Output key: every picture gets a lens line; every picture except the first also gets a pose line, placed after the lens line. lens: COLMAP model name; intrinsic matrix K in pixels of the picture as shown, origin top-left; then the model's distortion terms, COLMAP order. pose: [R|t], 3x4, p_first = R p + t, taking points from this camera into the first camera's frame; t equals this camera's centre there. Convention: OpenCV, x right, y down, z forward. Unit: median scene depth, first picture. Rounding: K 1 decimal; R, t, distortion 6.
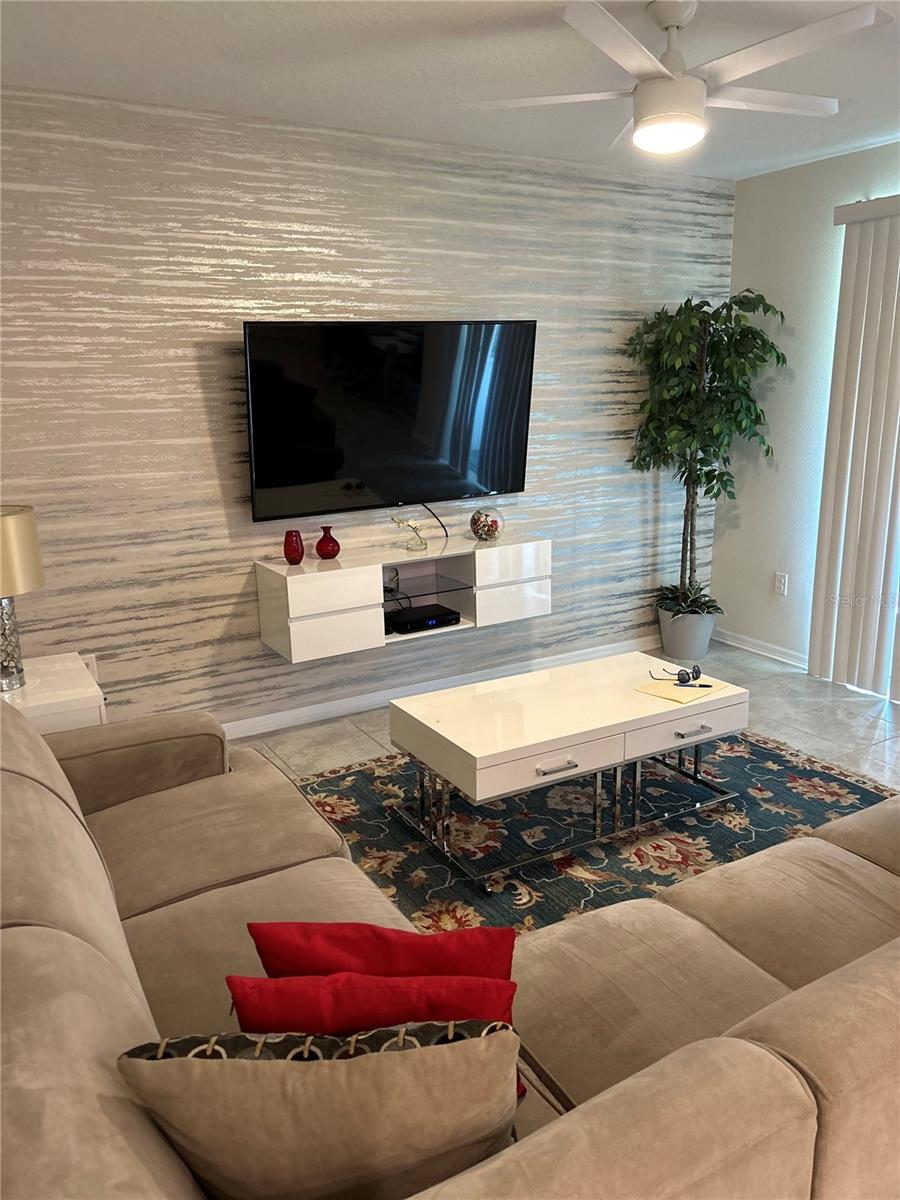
lens RADIAL K [[905.1, 0, 455.8], [0, 905.1, 592.1], [0, 0, 1]] dist [0.116818, -0.160860]
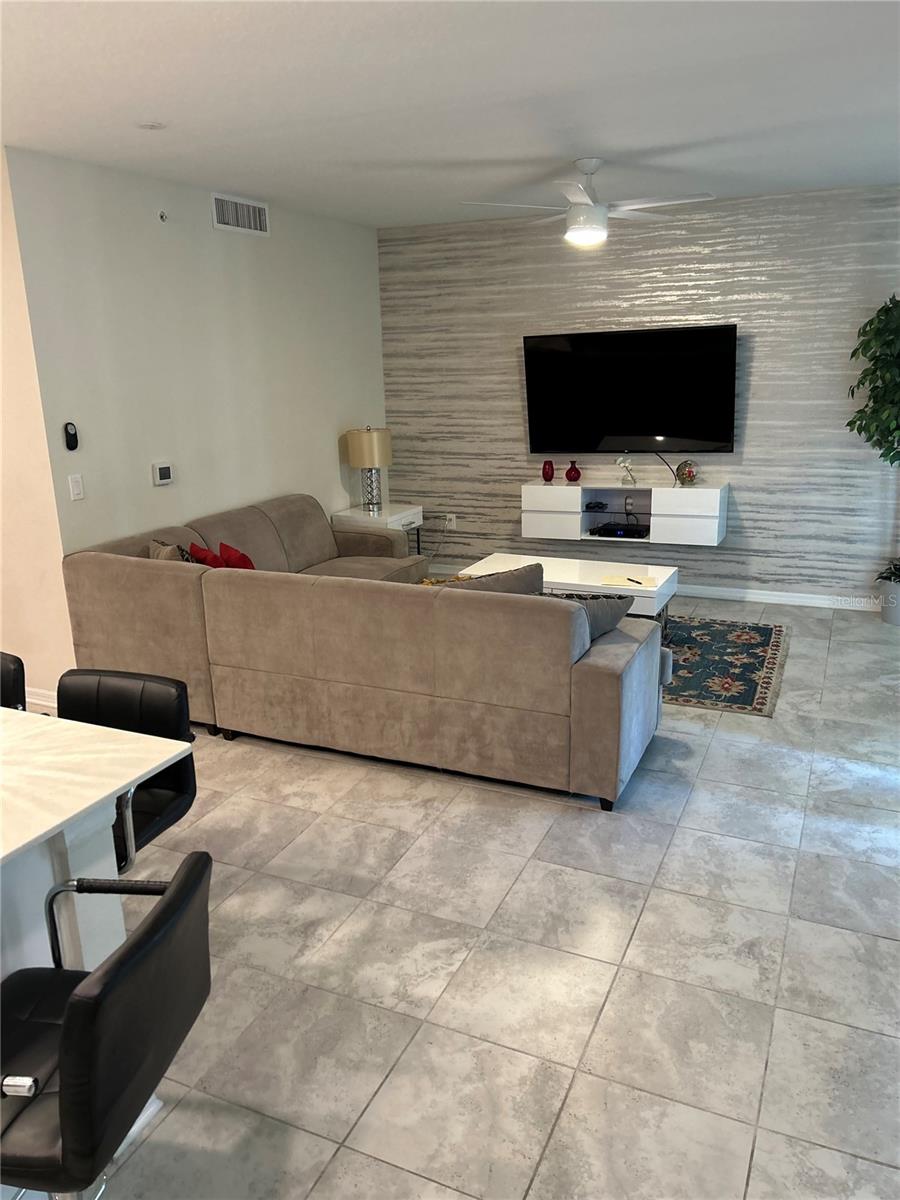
lens RADIAL K [[913.3, 0, 450.0], [0, 913.3, 600.0], [0, 0, 1]] dist [0.075266, -0.078751]
pose [[0.579899, 0.219376, -0.784596, 1.088361], [-0.171955, 0.974325, 0.145332, -0.032571], [0.796334, 0.050637, 0.602734, -0.136733]]
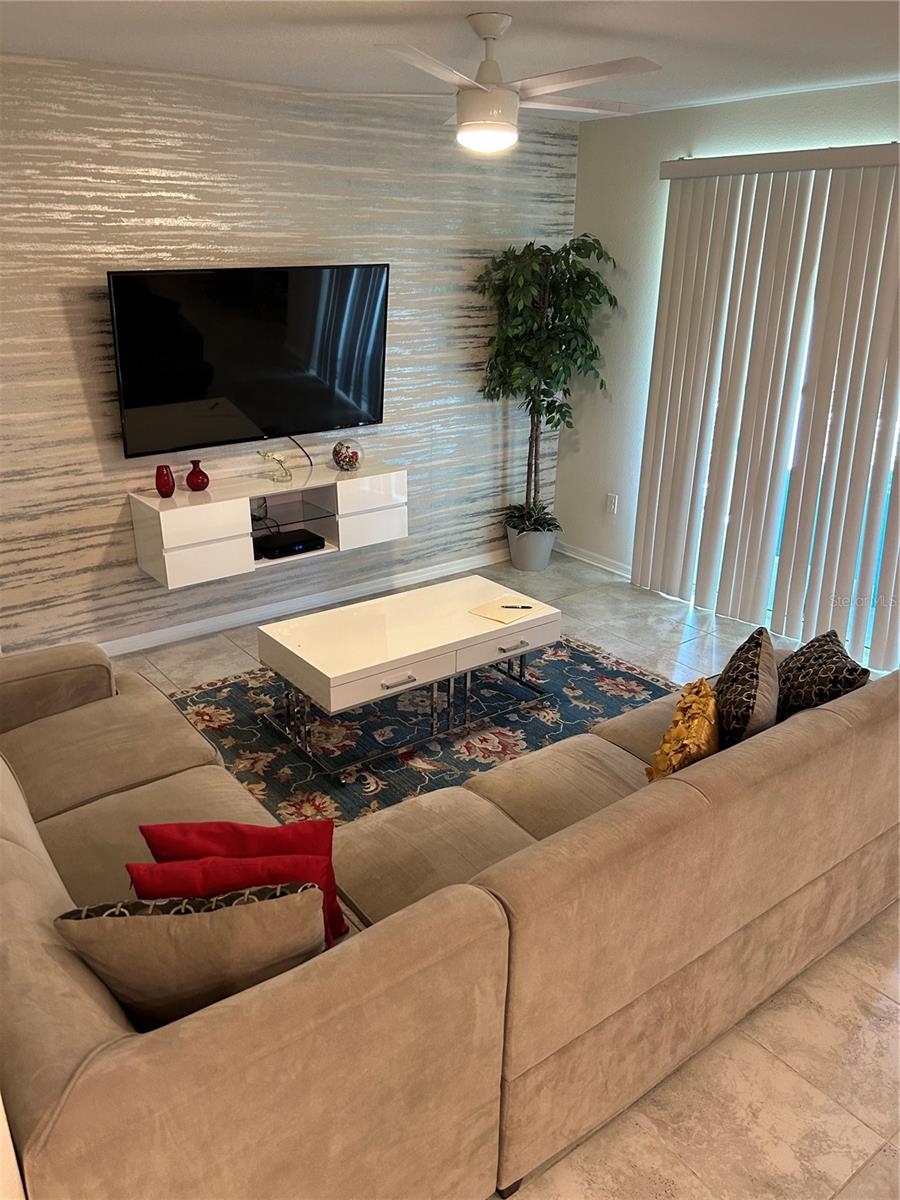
lens RADIAL K [[904.3, 0, 450.0], [0, 904.3, 600.0], [0, 0, 1]] dist [0.055186, -0.045058]
pose [[0.992987, -0.017540, 0.116914, 0.029643], [0.001370, 0.990573, 0.136976, -0.058408], [-0.118215, -0.135855, 0.983651, -0.127301]]
